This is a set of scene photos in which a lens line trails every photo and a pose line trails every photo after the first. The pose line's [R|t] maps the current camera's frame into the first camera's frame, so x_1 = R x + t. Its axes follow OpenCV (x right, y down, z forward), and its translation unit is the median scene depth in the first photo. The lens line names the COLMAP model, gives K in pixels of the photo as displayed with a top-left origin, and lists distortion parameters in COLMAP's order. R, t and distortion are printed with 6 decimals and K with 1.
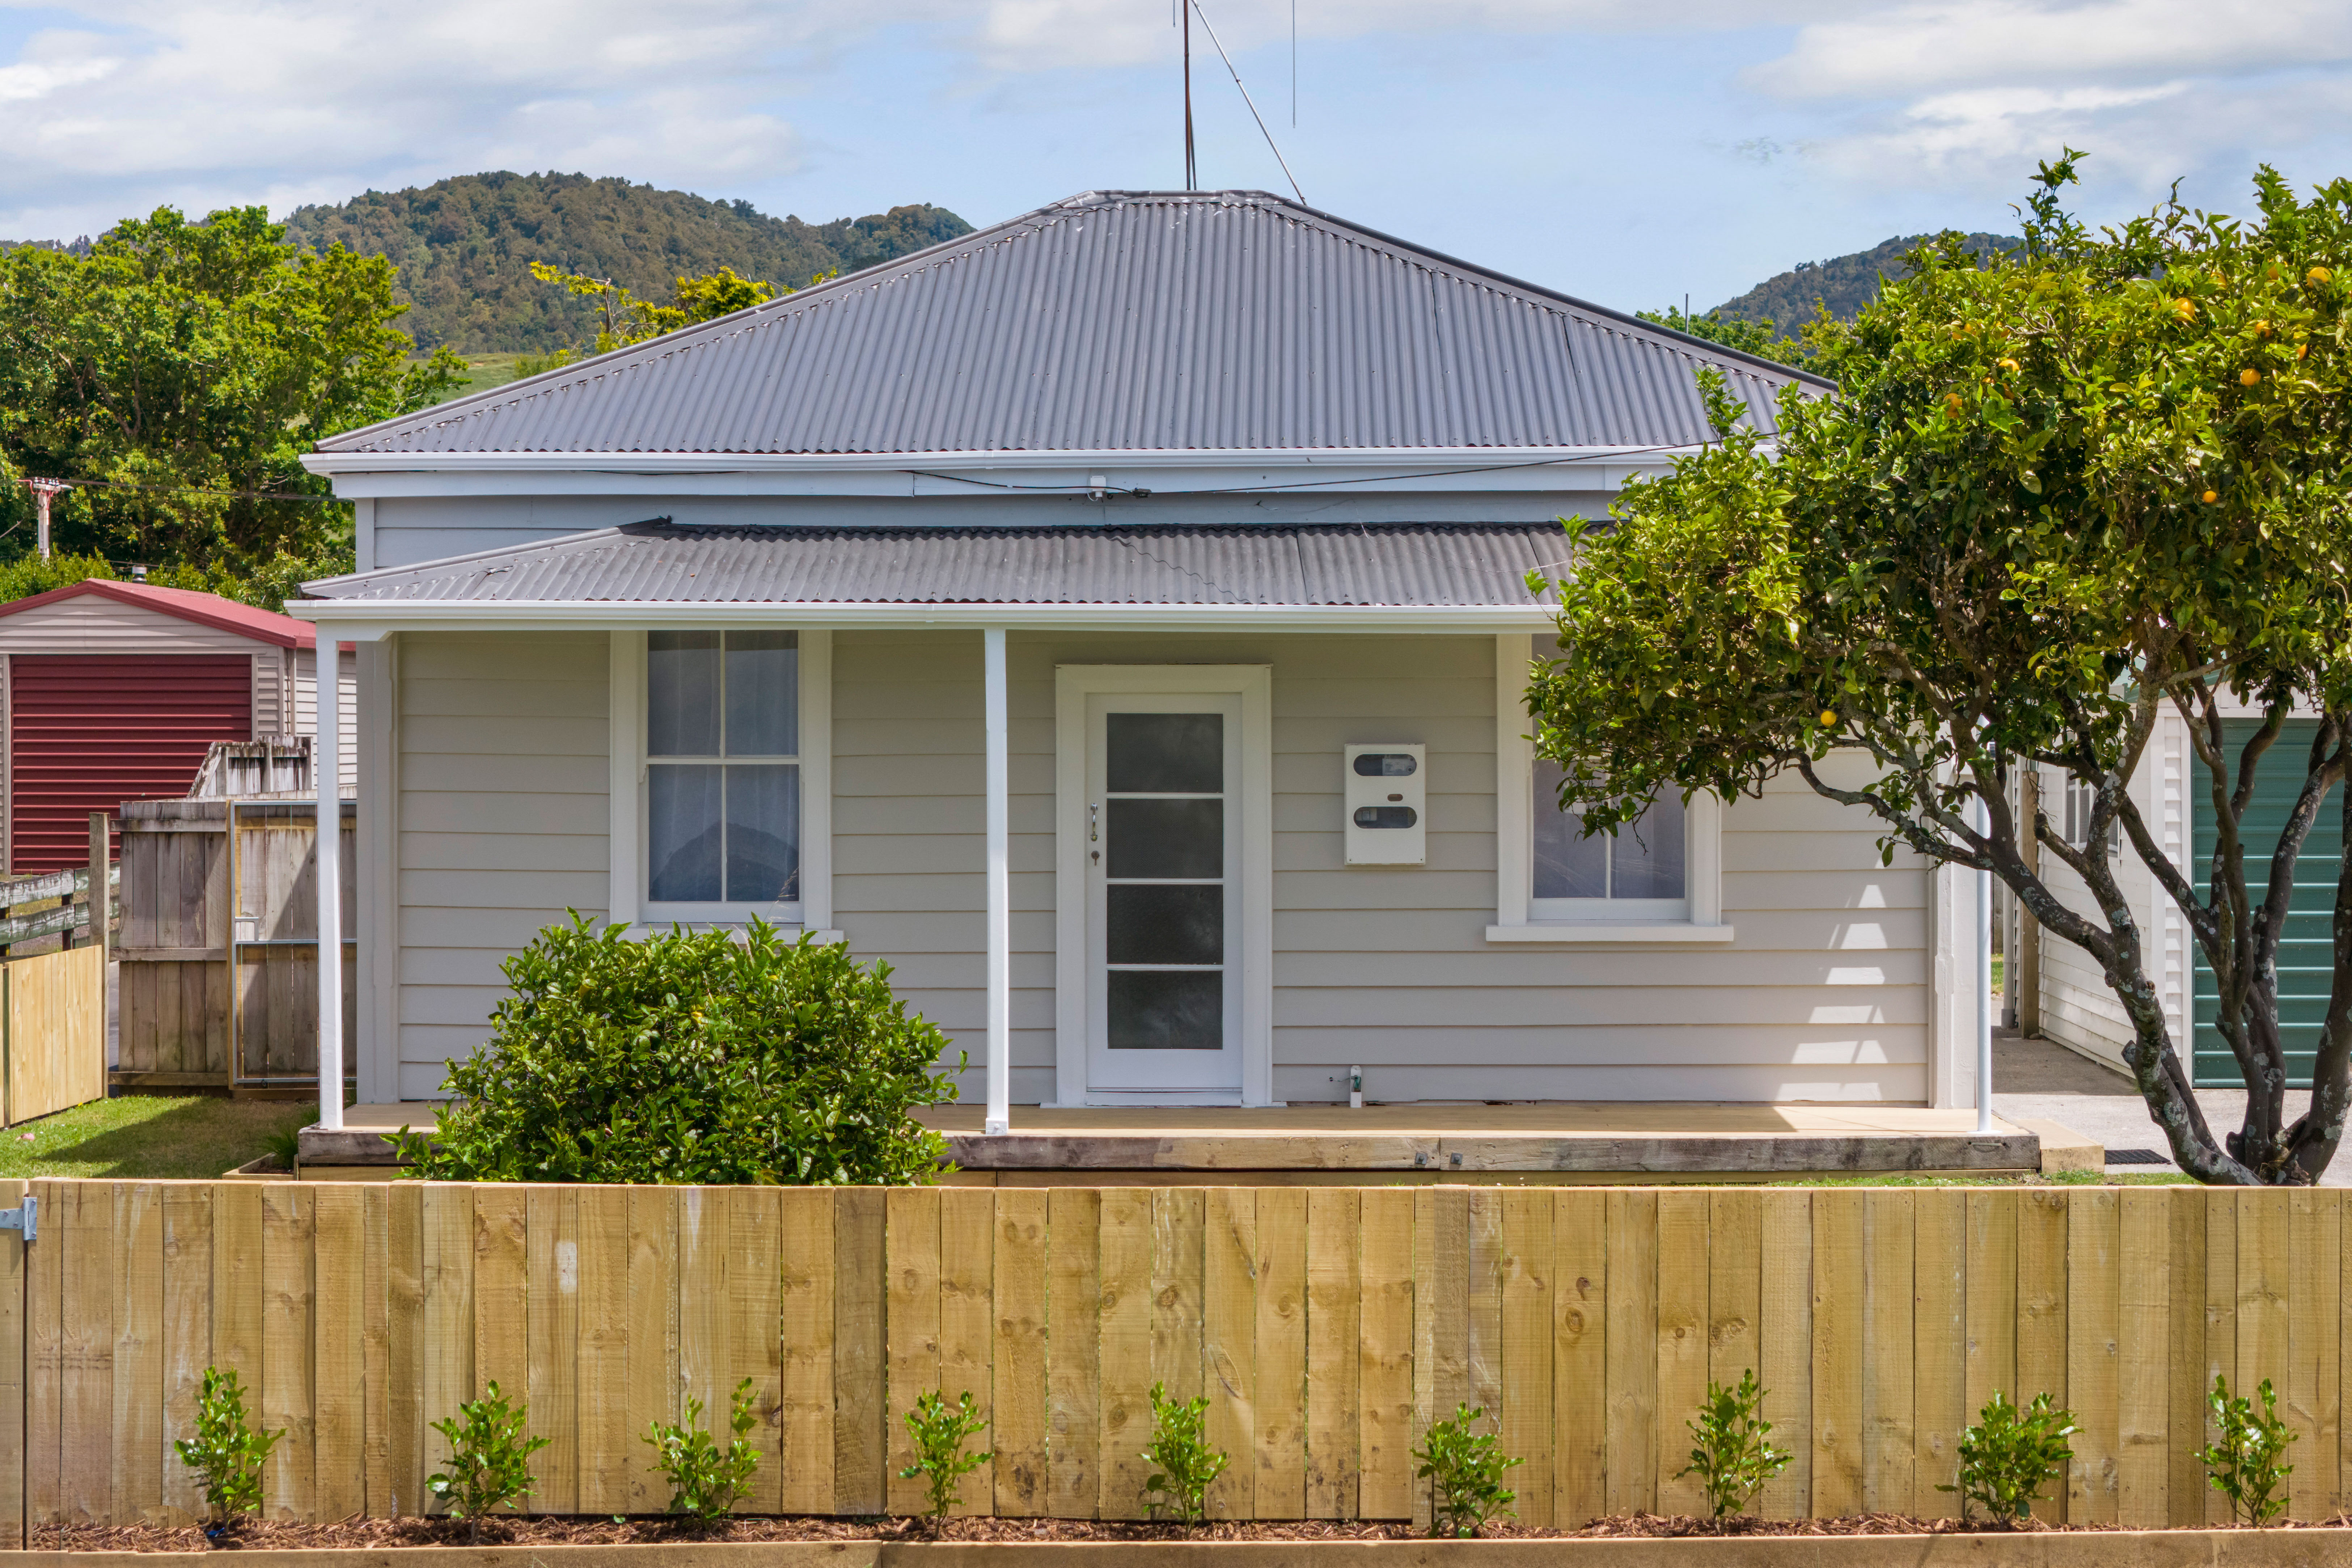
lens RADIAL K [[5168.0, 0, 1176.0], [0, 5168.0, 784.0], [0, 0, 1]] dist [-0.543713, 4.922466]
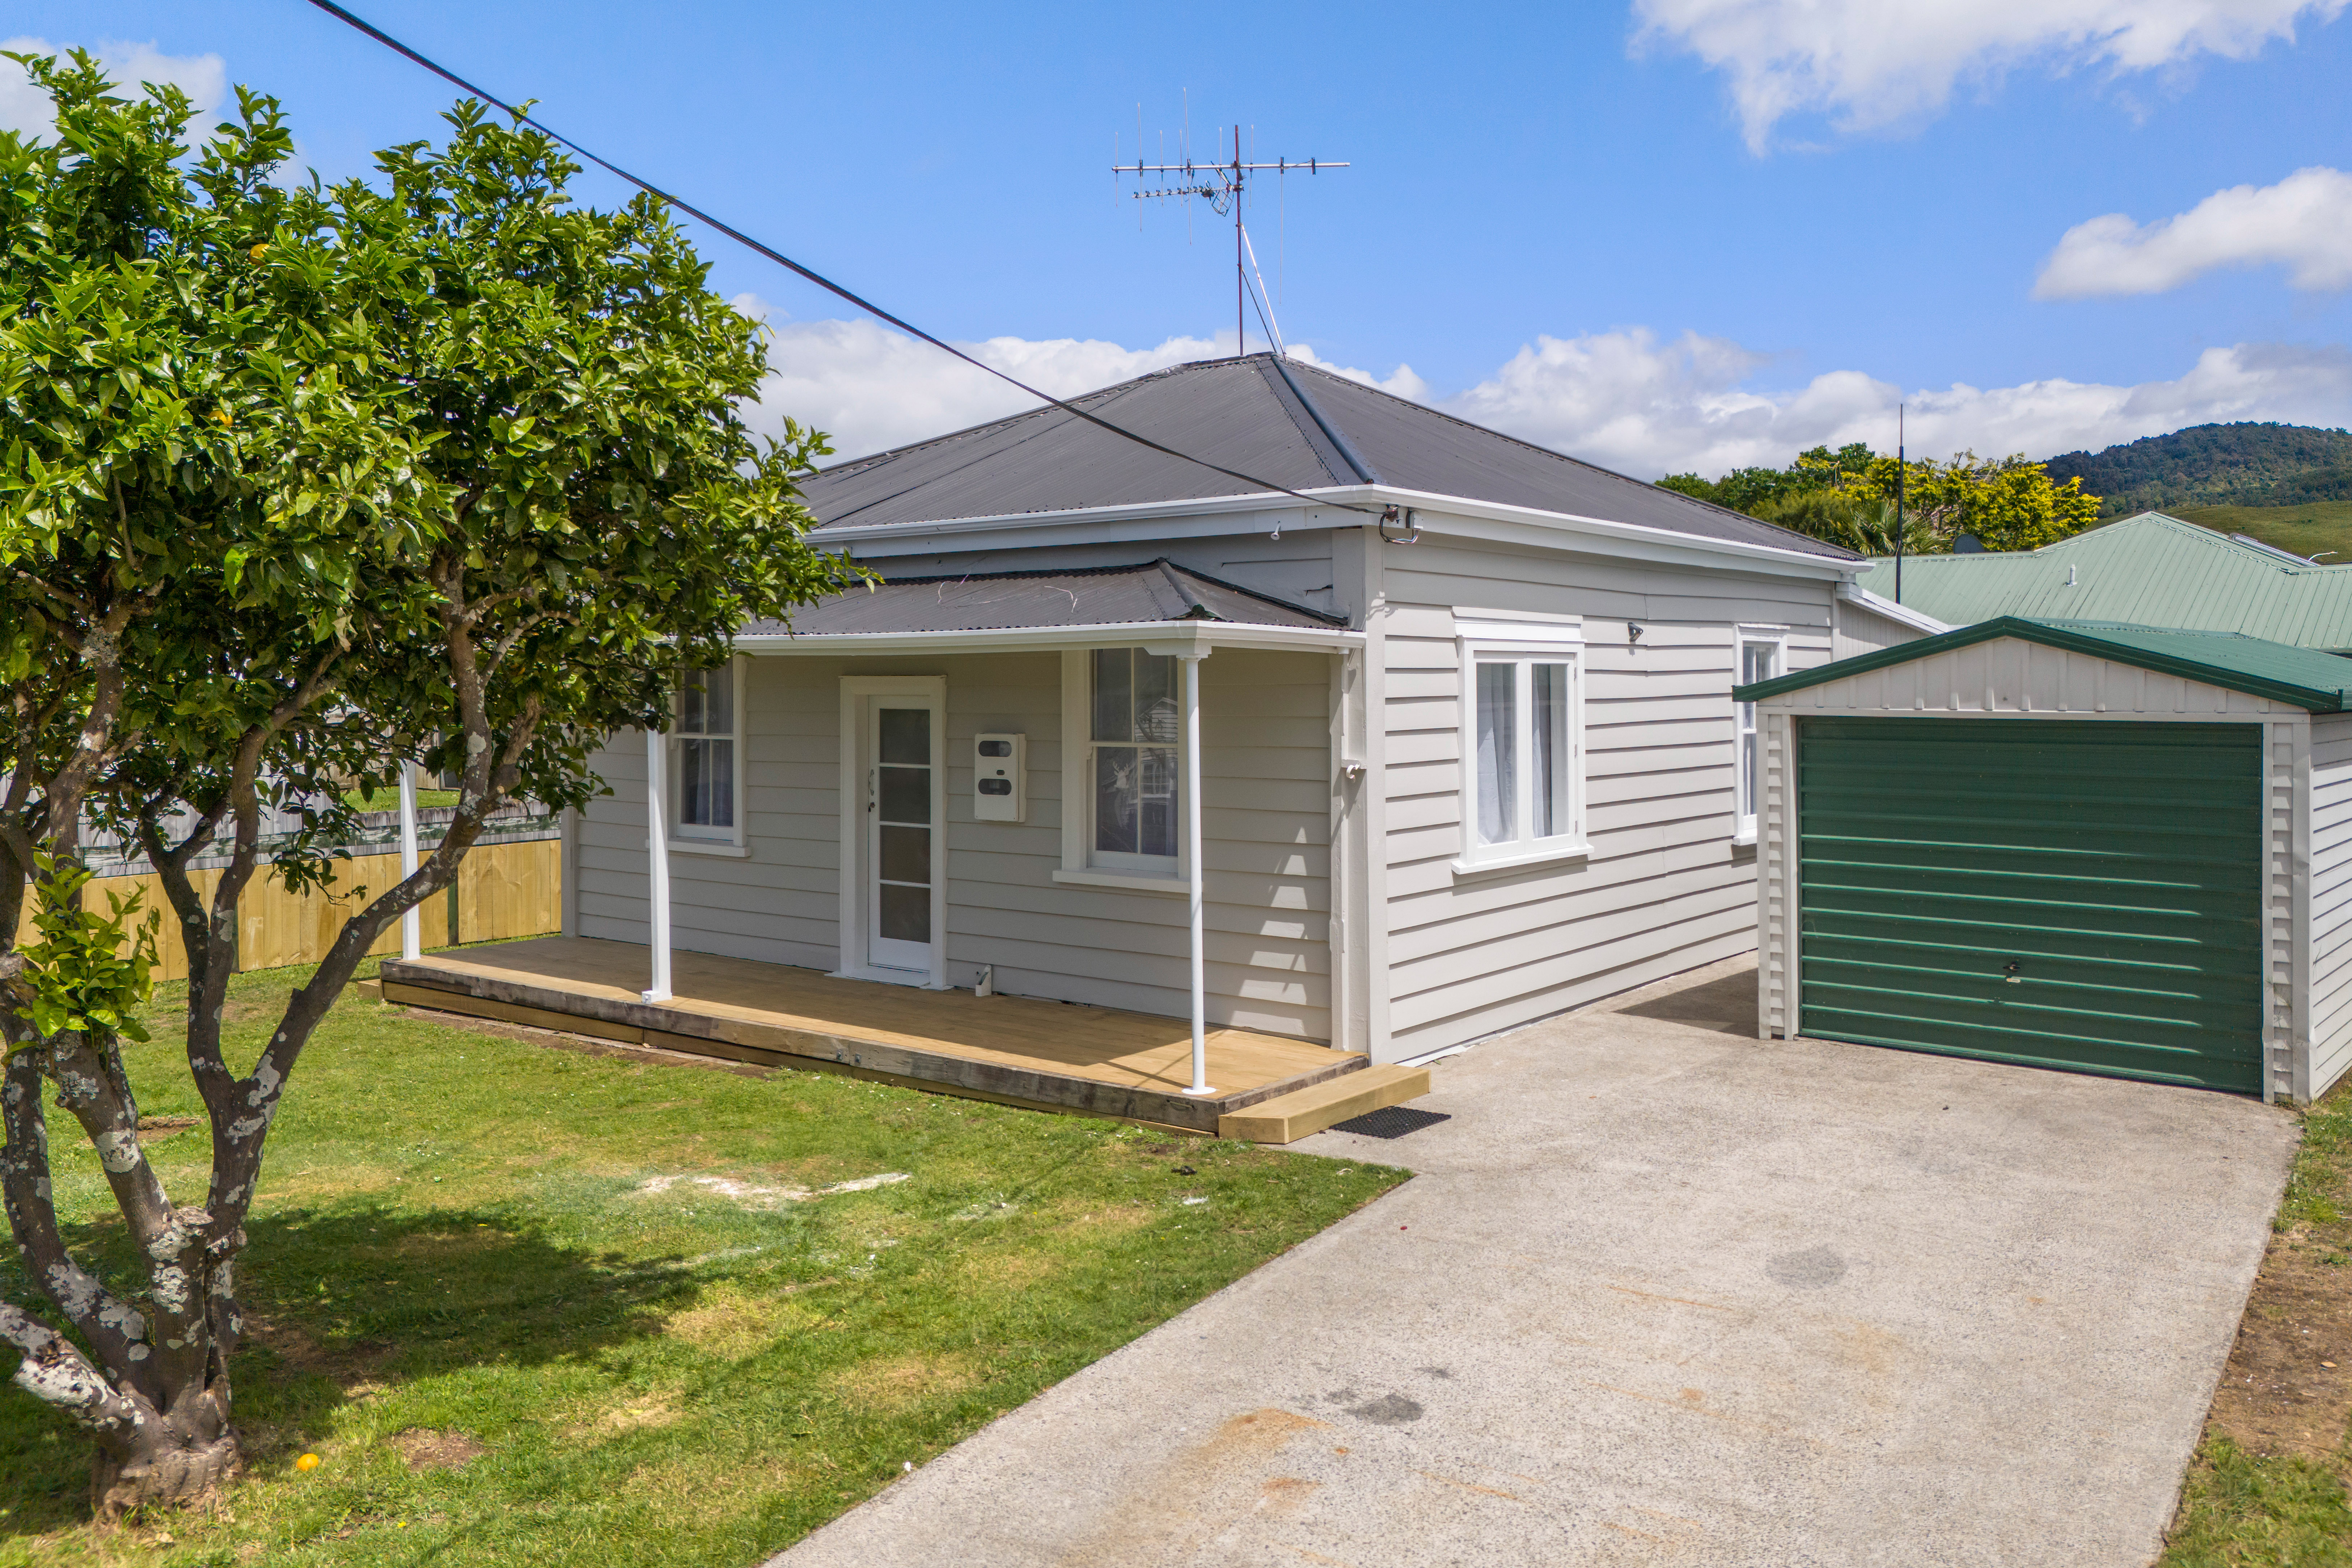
lens RADIAL K [[1923.3, 0, 1176.0], [0, 1923.3, 784.0], [0, 0, 1]] dist [0.066545, -0.002972]
pose [[0.806707, 0.030447, -0.590167, 0.379972], [-0.003004, 0.998870, 0.047426, -0.018579], [0.590944, -0.036486, 0.805887, 0.616789]]
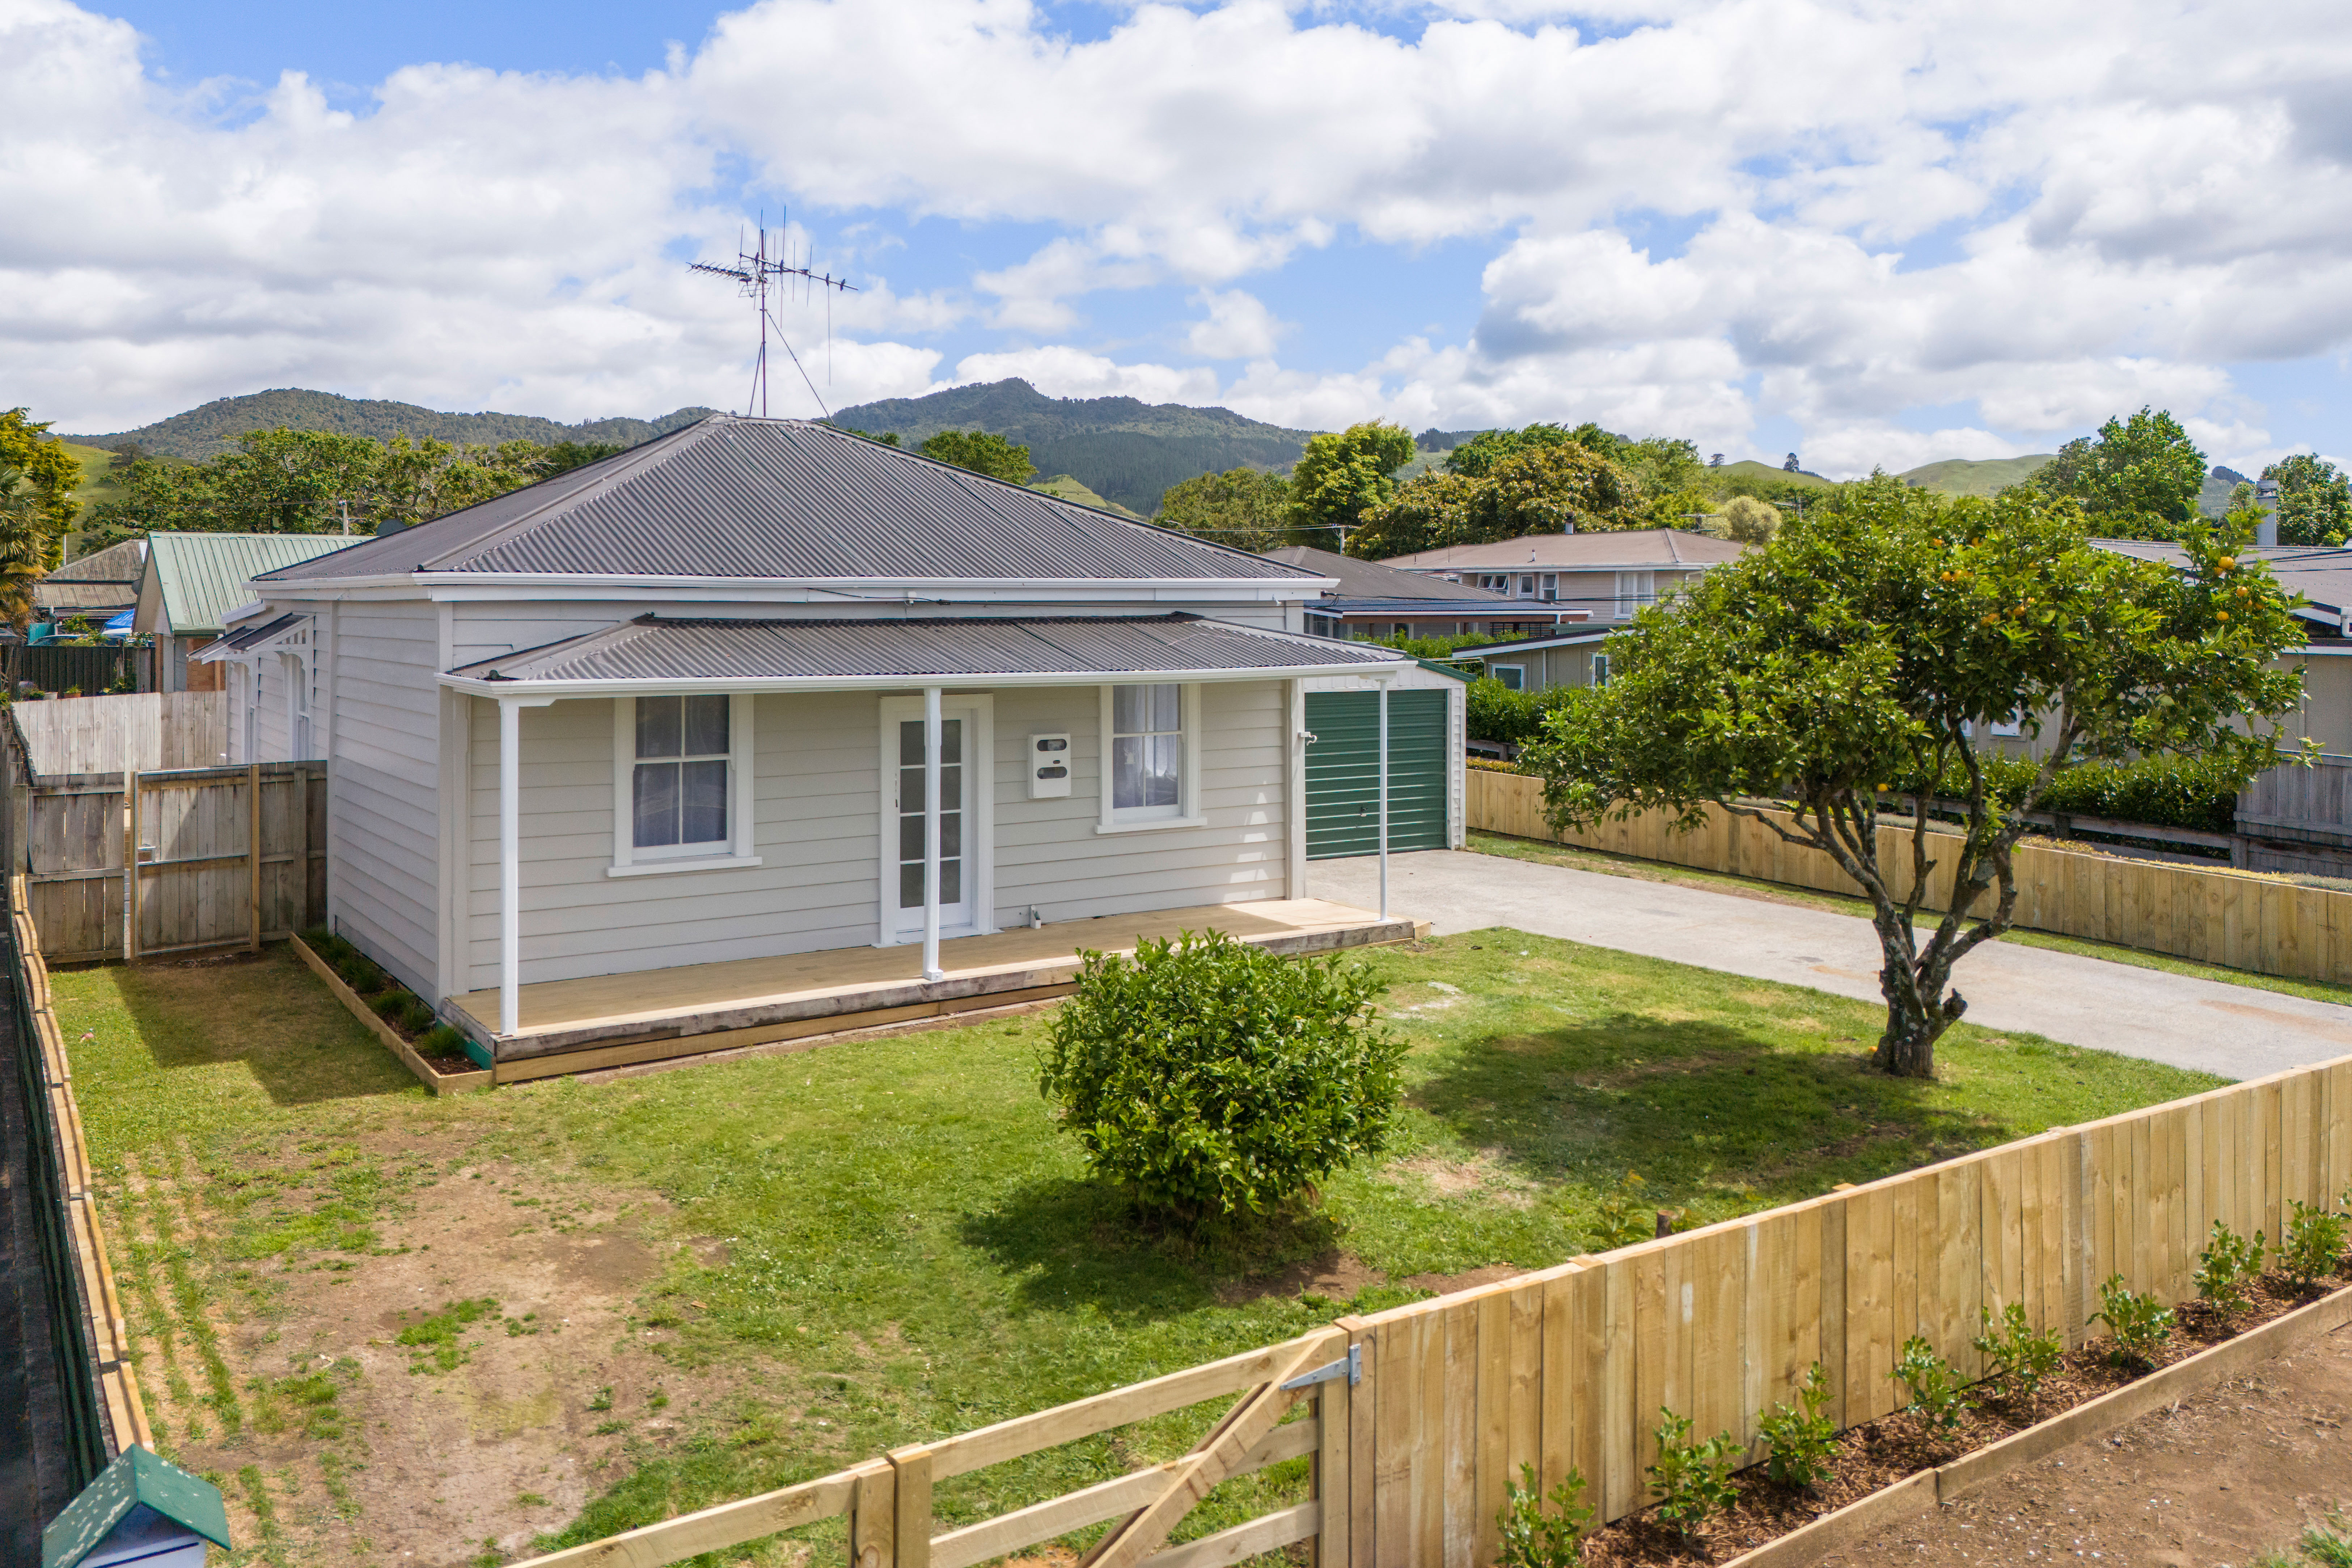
lens RADIAL K [[1844.7, 0, 1244.3], [0, 1844.7, 597.3], [0, 0, 1]] dist [0.042996, 0.000382]
pose [[0.799062, -0.001639, 0.601247, -0.309034], [0.005391, 0.999976, -0.004439, -0.054221], [-0.601225, 0.006789, 0.799051, 0.417090]]
